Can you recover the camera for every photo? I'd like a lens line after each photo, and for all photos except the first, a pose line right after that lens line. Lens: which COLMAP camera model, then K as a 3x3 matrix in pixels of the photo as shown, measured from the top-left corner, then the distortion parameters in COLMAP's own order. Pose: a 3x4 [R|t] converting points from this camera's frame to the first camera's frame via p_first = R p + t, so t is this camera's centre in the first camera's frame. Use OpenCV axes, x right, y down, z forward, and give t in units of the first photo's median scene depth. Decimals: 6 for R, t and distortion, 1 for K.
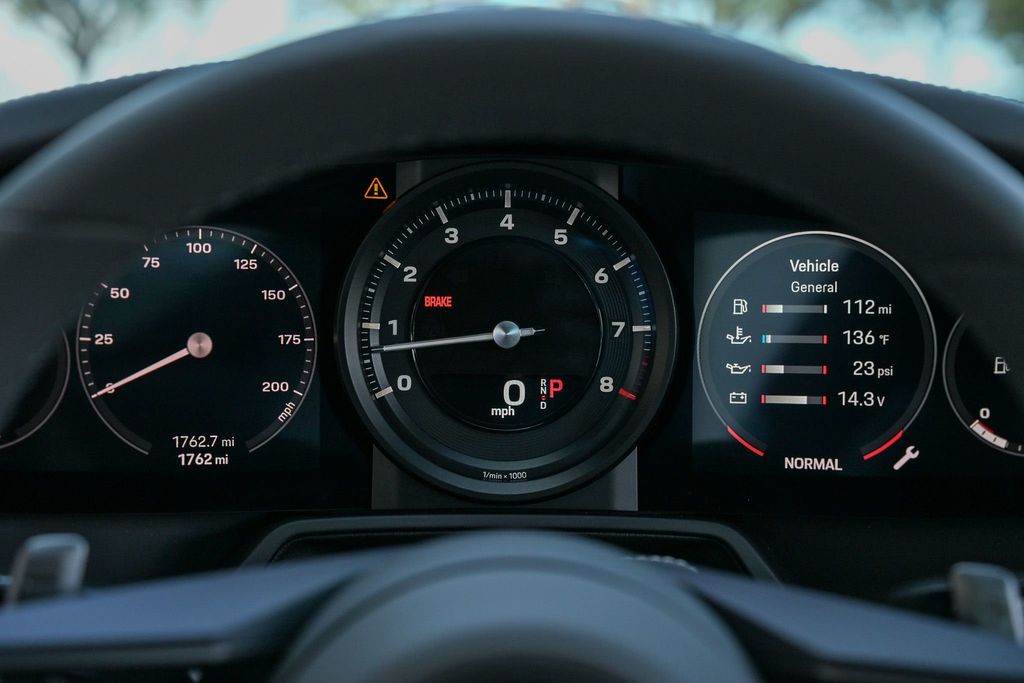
lens RADIAL K [[1601.6, 0, 537.8], [0, 1601.6, 341.2], [0, 0, 1]] dist [-0.001149, -0.074520]
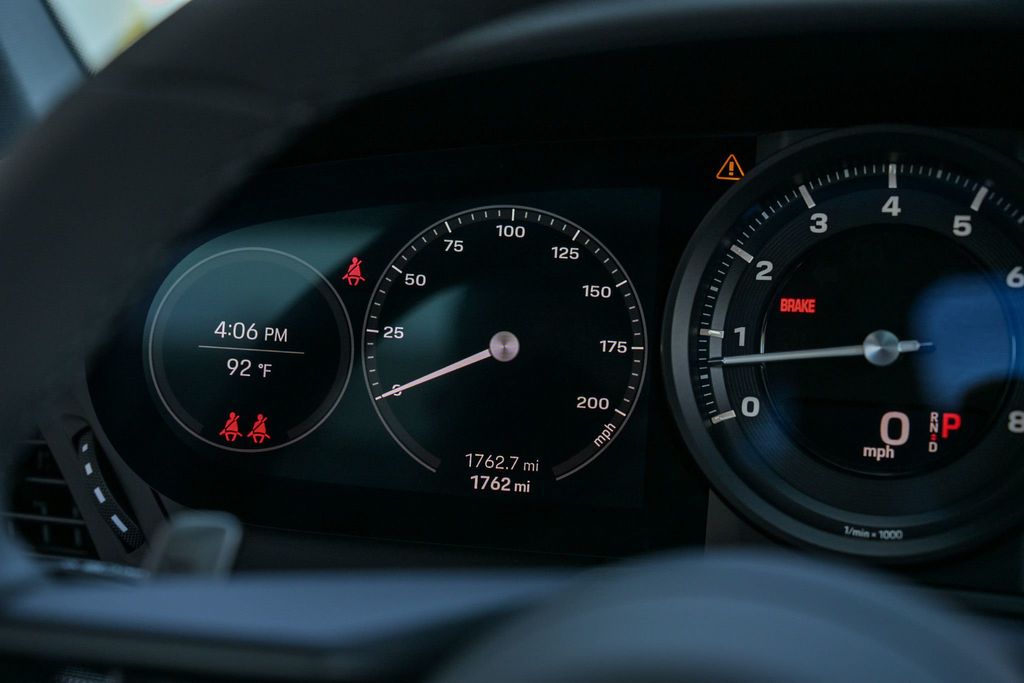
lens RADIAL K [[1601.6, 0, 537.8], [0, 1601.6, 341.2], [0, 0, 1]] dist [-0.001149, -0.074520]
pose [[0.929189, 0.025881, -0.368699, 0.110522], [-0.063789, 0.993806, -0.090999, 0.072957], [0.364060, 0.108074, 0.925084, 0.227730]]
